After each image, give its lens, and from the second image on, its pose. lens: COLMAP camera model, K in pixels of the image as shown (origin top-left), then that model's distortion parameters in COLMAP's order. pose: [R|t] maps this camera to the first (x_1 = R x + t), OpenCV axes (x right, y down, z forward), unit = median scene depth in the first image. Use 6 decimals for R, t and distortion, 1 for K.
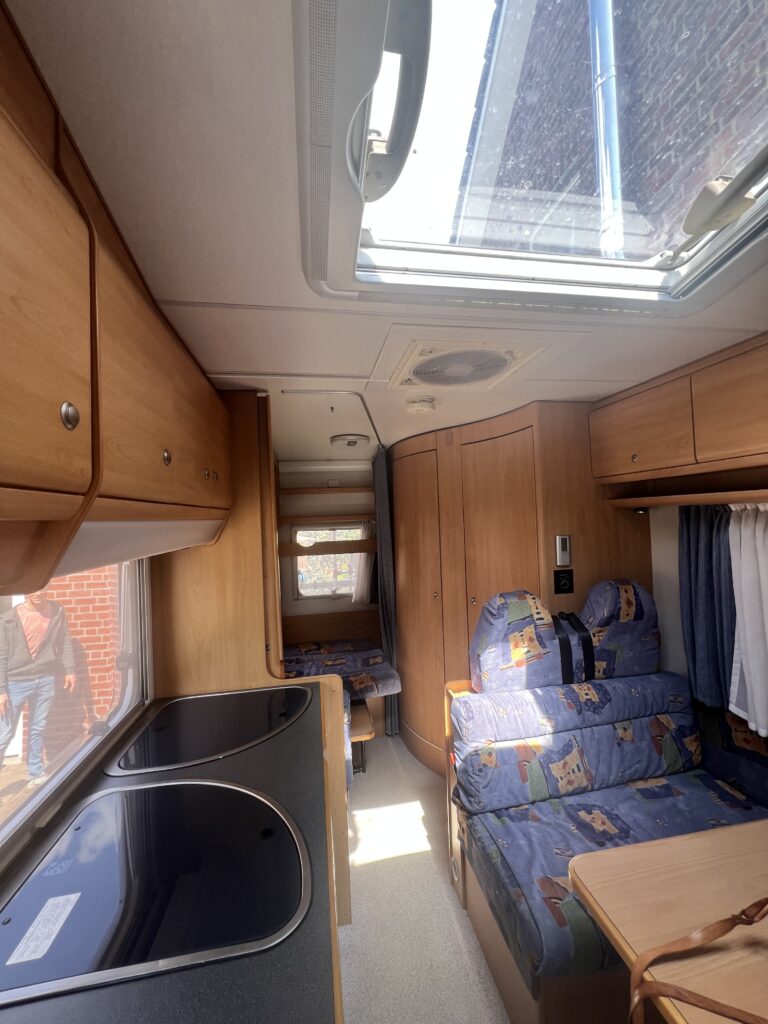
lens RADIAL K [[409.8, 0, 384.0], [0, 409.8, 512.0], [0, 0, 1]] dist [-0.000496, -0.000026]
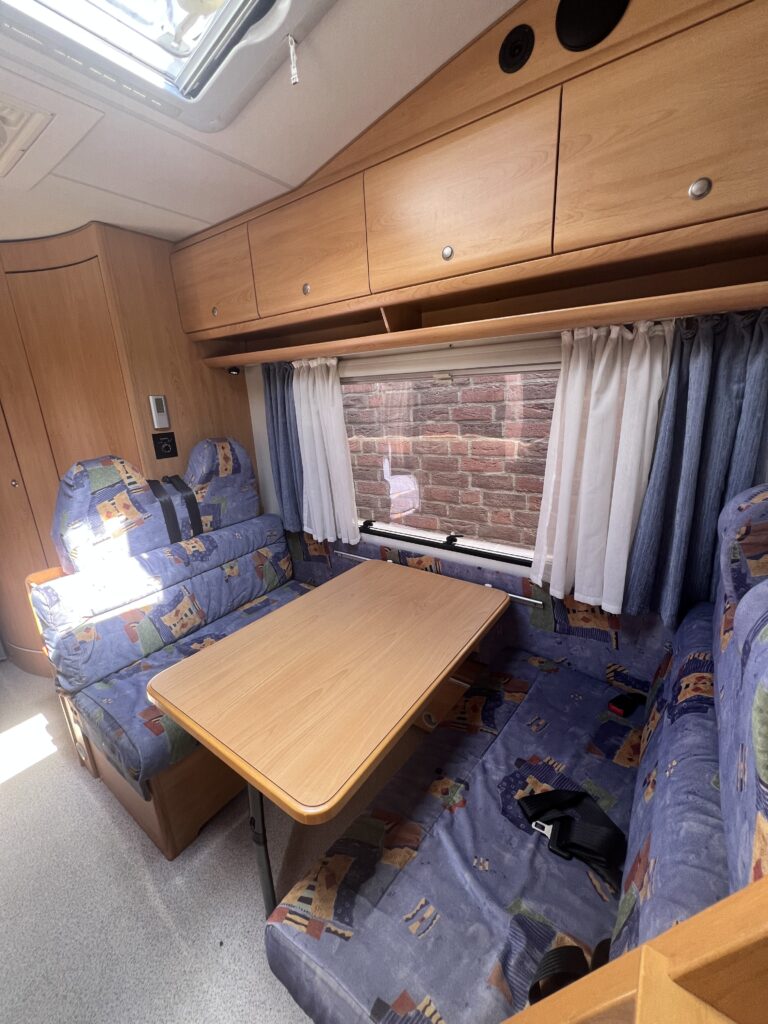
lens RADIAL K [[409.8, 0, 384.0], [0, 409.8, 512.0], [0, 0, 1]] dist [-0.000496, -0.000026]
pose [[0.721395, -0.183785, 0.667692, 0.156500], [0.001672, 0.964602, 0.263705, 0.076892], [-0.692522, -0.189119, 0.696166, -0.066605]]
